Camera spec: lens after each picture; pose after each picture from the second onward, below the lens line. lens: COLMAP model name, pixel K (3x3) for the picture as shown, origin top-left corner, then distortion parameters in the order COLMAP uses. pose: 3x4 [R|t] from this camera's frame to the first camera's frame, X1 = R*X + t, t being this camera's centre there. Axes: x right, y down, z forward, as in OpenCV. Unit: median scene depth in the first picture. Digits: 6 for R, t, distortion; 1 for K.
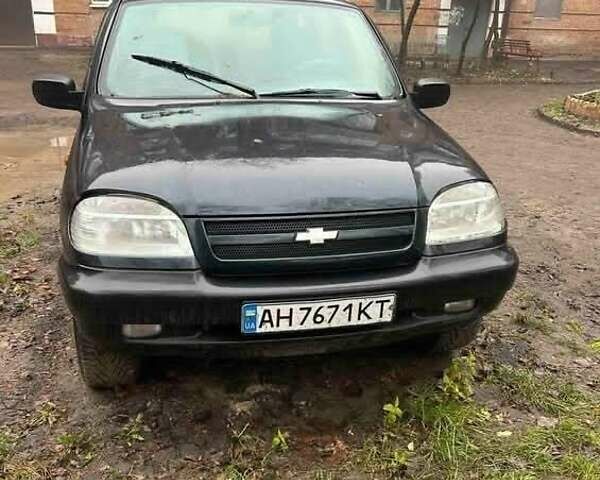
lens RADIAL K [[620.9, 0, 300.0], [0, 620.9, 240.0], [0, 0, 1]] dist [0.228281, -0.598809]
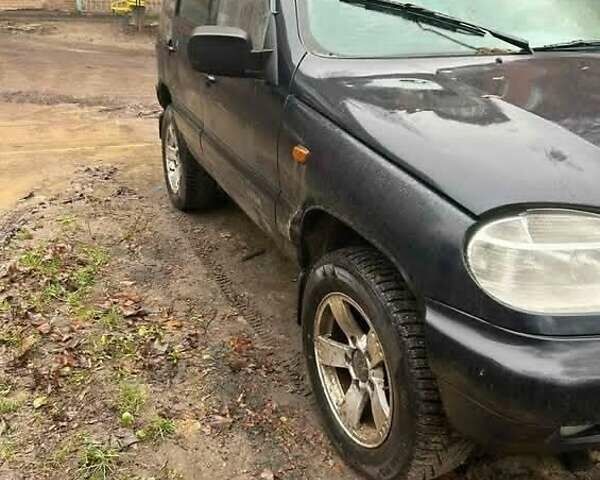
lens RADIAL K [[620.9, 0, 300.0], [0, 620.9, 240.0], [0, 0, 1]] dist [0.228281, -0.598809]
pose [[0.978812, -0.065523, 0.193995, -0.649096], [0.055403, 0.996828, 0.057142, -0.093649], [-0.197124, -0.045184, 0.979337, 0.451385]]
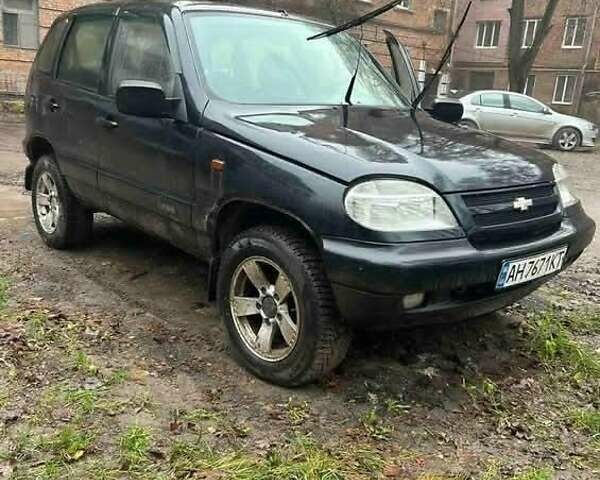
lens RADIAL K [[620.9, 0, 300.0], [0, 620.9, 240.0], [0, 0, 1]] dist [0.228281, -0.598809]
pose [[0.862555, -0.086692, 0.498482, -0.972954], [0.123204, 0.991544, -0.040748, 0.060383], [-0.490734, 0.096562, 0.865942, 0.147552]]
